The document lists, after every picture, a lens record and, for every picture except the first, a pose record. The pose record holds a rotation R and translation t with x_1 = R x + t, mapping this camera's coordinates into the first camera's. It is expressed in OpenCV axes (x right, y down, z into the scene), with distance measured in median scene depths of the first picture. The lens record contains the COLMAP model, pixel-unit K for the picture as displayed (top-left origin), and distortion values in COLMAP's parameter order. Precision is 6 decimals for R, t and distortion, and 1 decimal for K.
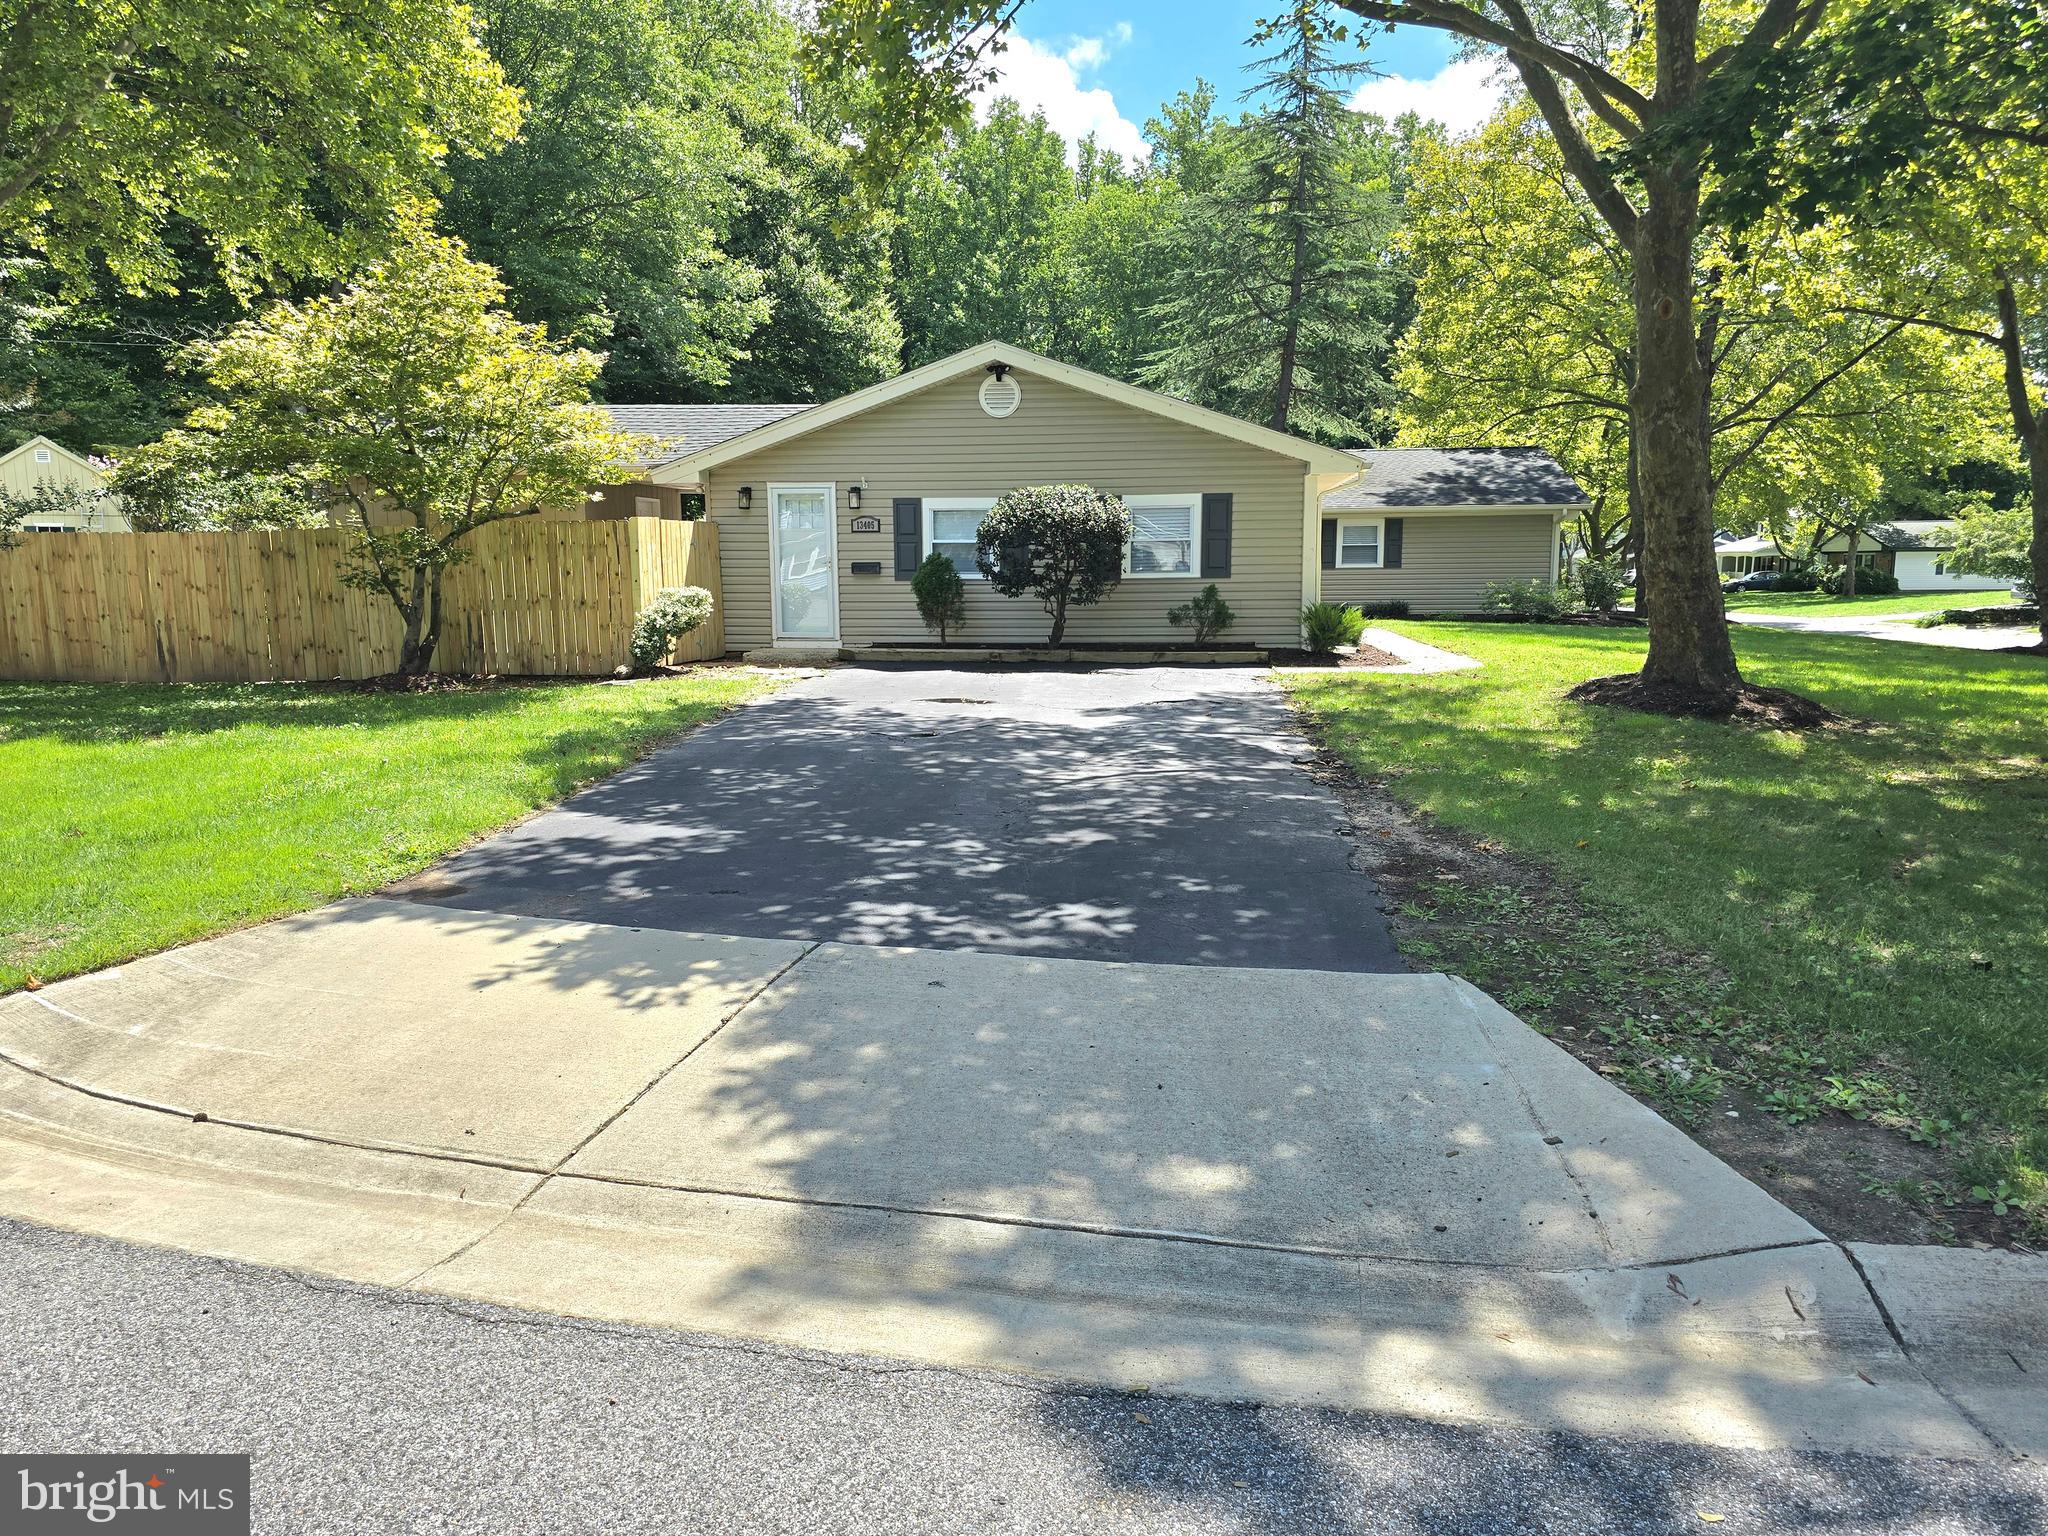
lens RADIAL K [[1381.1, 0, 1031.6], [0, 1381.1, 759.2], [0, 0, 1]] dist [0.102803, -0.110755]
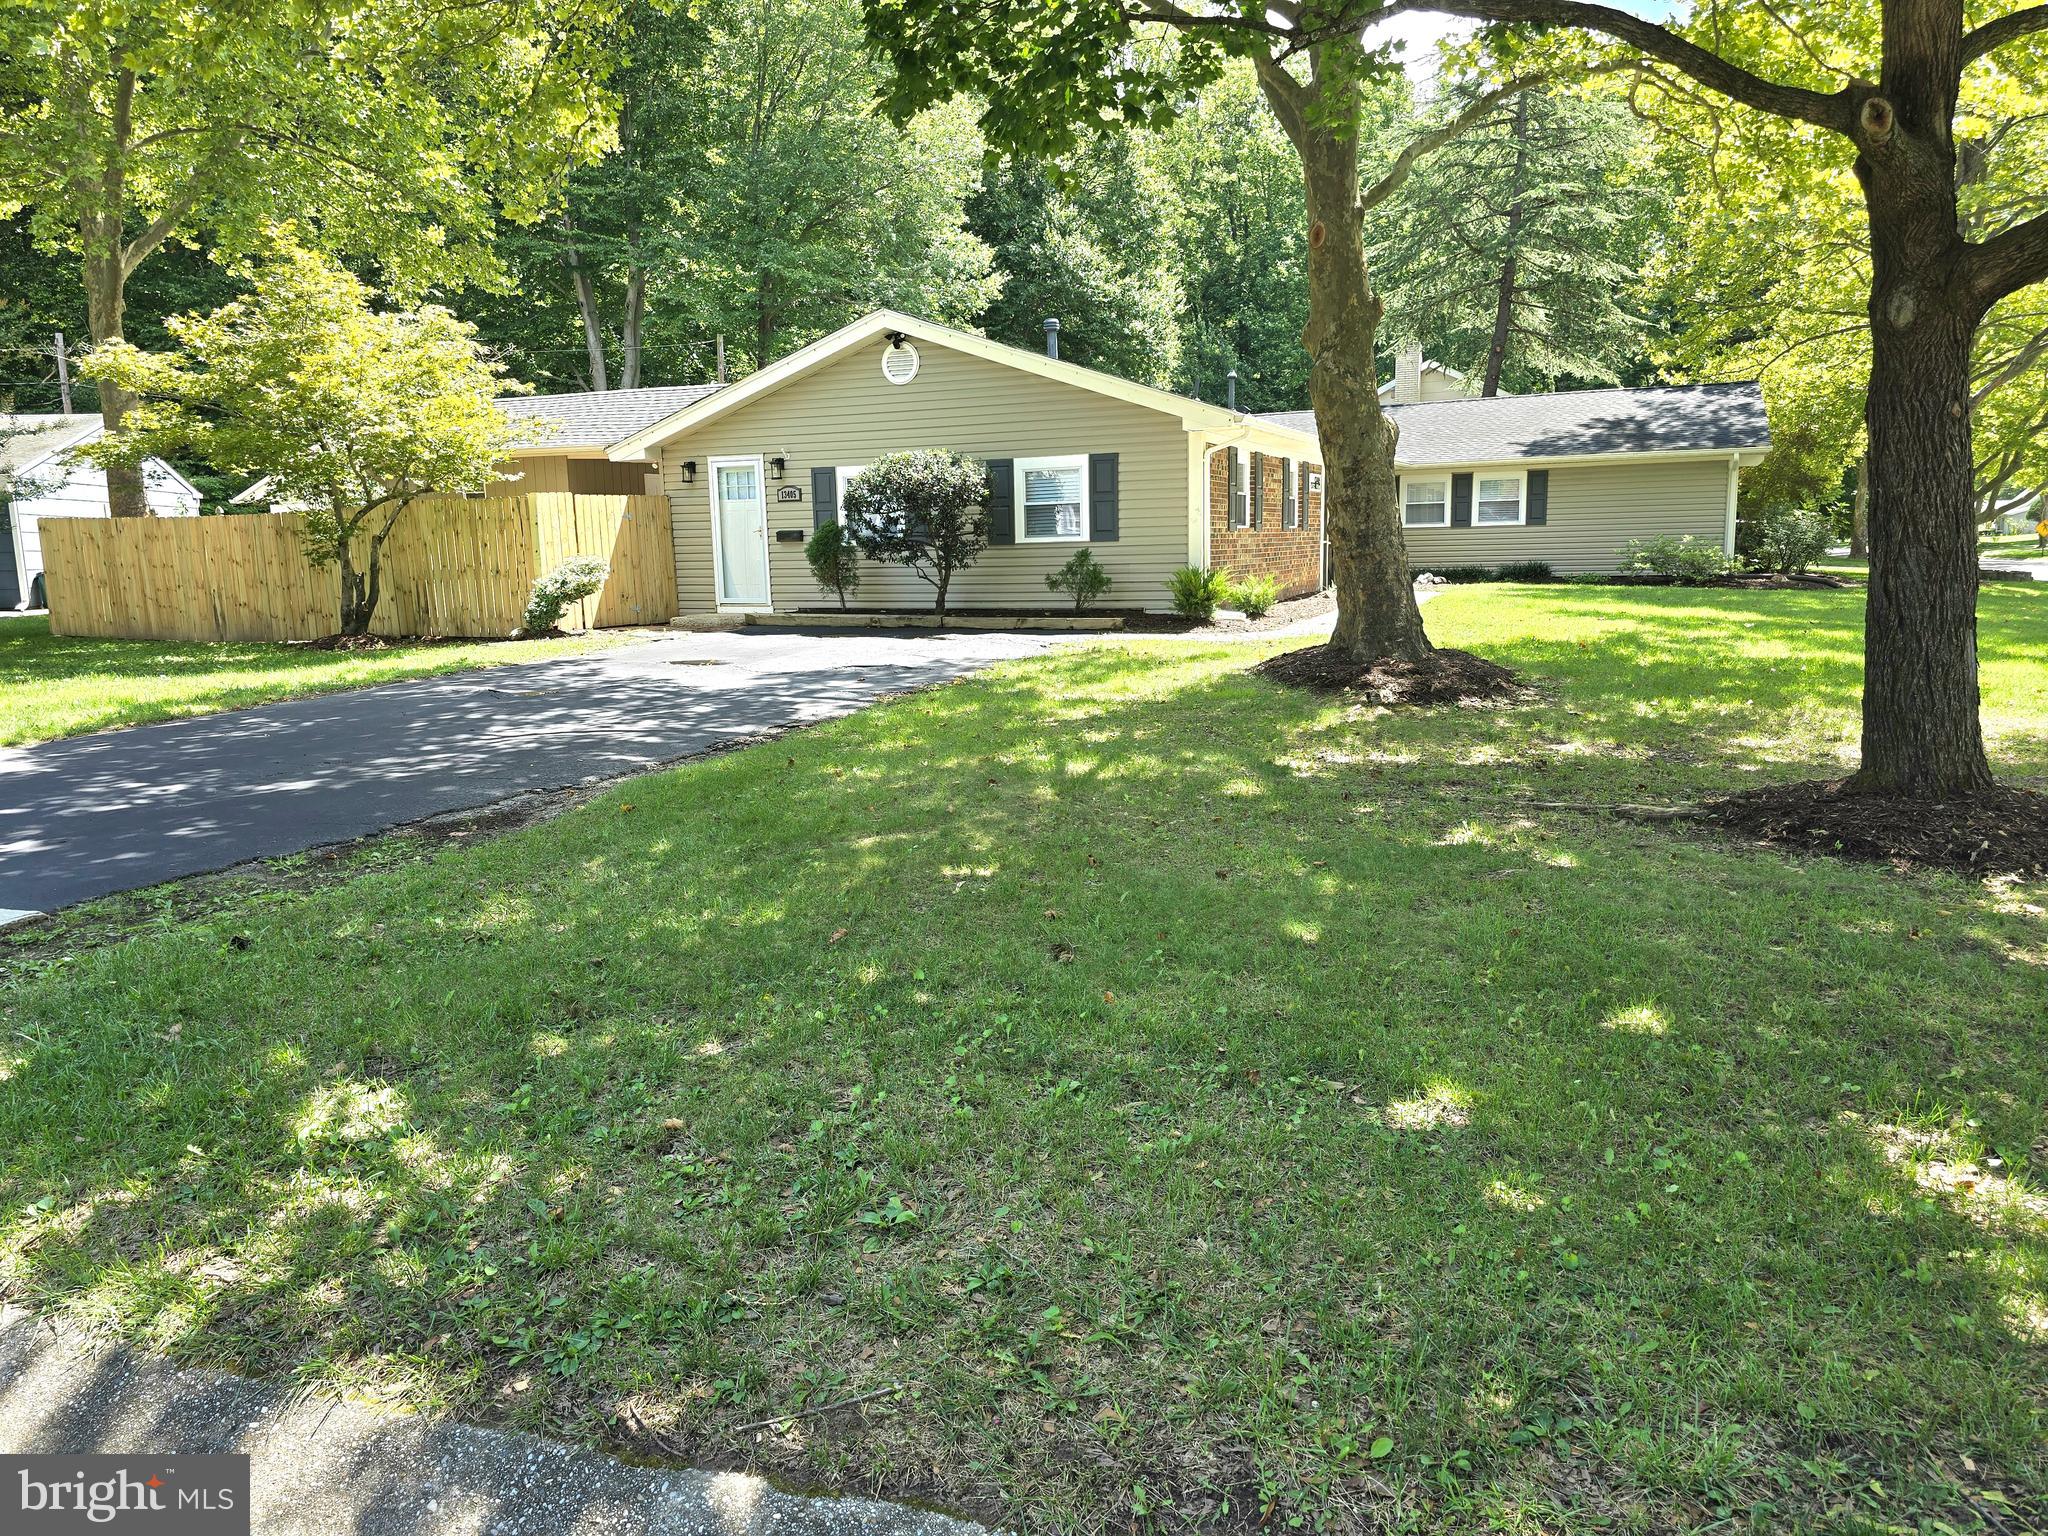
lens RADIAL K [[1381.1, 0, 1031.6], [0, 1381.1, 759.2], [0, 0, 1]] dist [0.102803, -0.110755]
pose [[0.954476, 0.031424, -0.296627, 0.376704], [-0.024805, 0.999353, 0.026053, -0.002598], [0.297254, -0.017509, 0.954638, 0.058085]]
